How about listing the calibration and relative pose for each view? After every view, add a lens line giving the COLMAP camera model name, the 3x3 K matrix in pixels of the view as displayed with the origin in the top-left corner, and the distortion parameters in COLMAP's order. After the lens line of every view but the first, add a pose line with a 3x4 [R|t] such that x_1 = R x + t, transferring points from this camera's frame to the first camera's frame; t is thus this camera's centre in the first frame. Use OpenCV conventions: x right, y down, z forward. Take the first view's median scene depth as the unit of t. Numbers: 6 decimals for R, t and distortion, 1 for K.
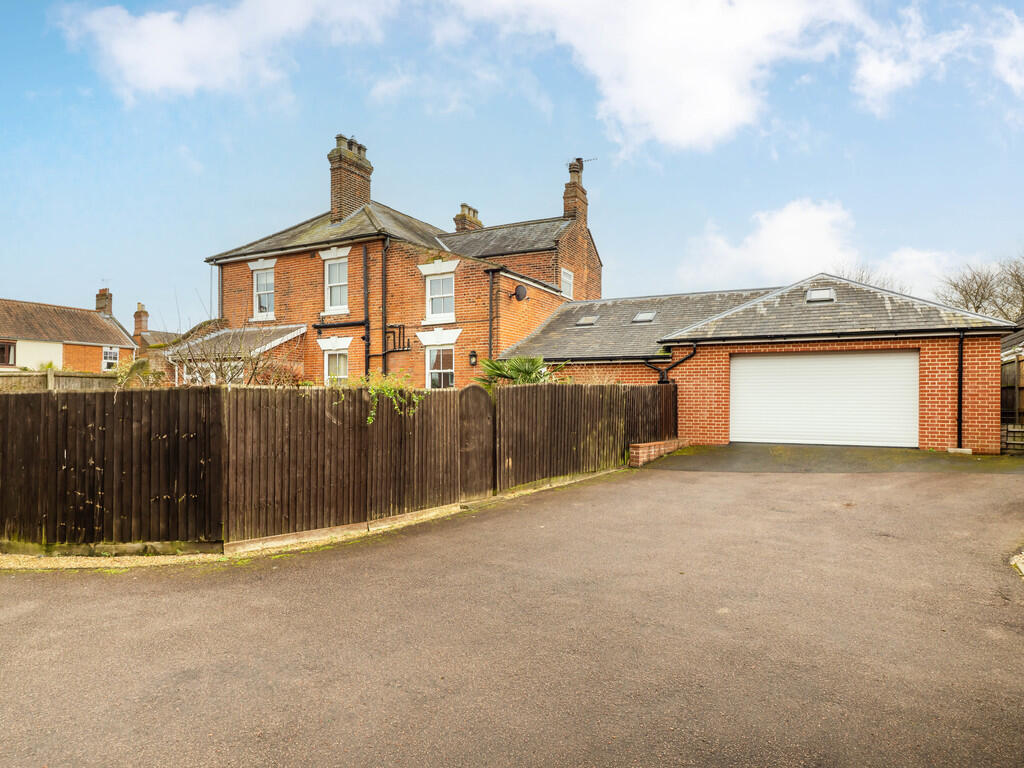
lens RADIAL K [[642.7, 0, 512.0], [0, 642.7, 384.0], [0, 0, 1]] dist [-0.001164, -0.000353]
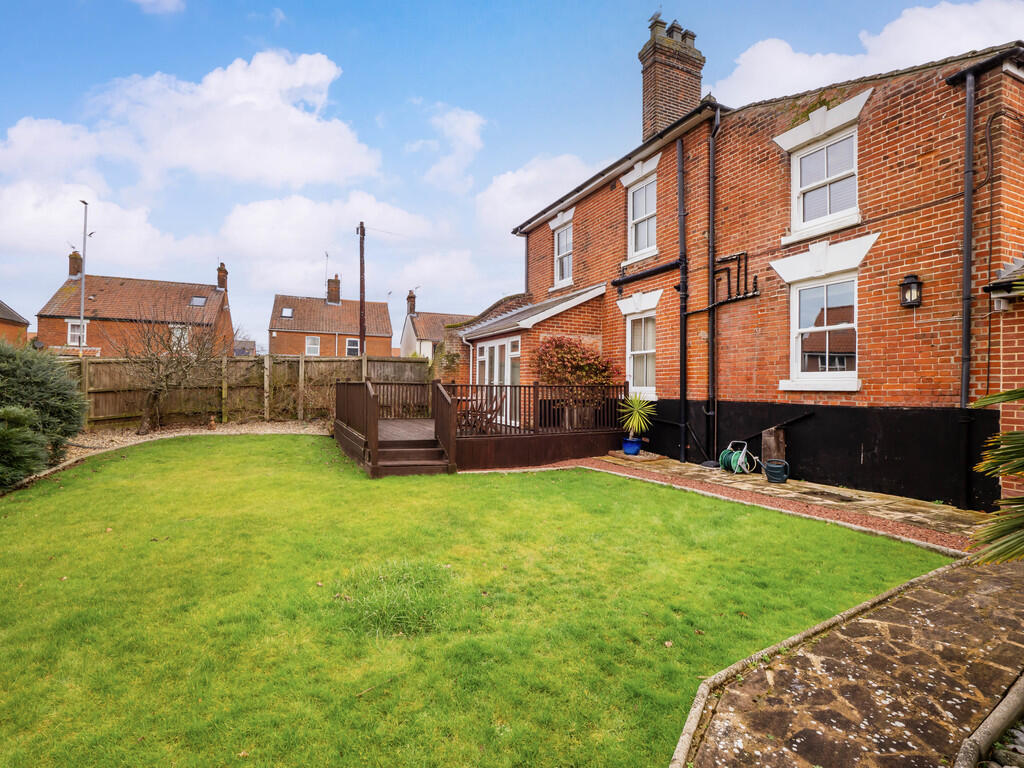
lens RADIAL K [[502.3, 0, 512.0], [0, 502.3, 384.0], [0, 0, 1]] dist [0.001452, 0.001042]
pose [[0.805073, 0.001520, -0.593174, -0.070237], [0.005385, 0.999937, 0.009871, 0.017474], [0.593151, -0.011141, 0.805014, 0.508067]]
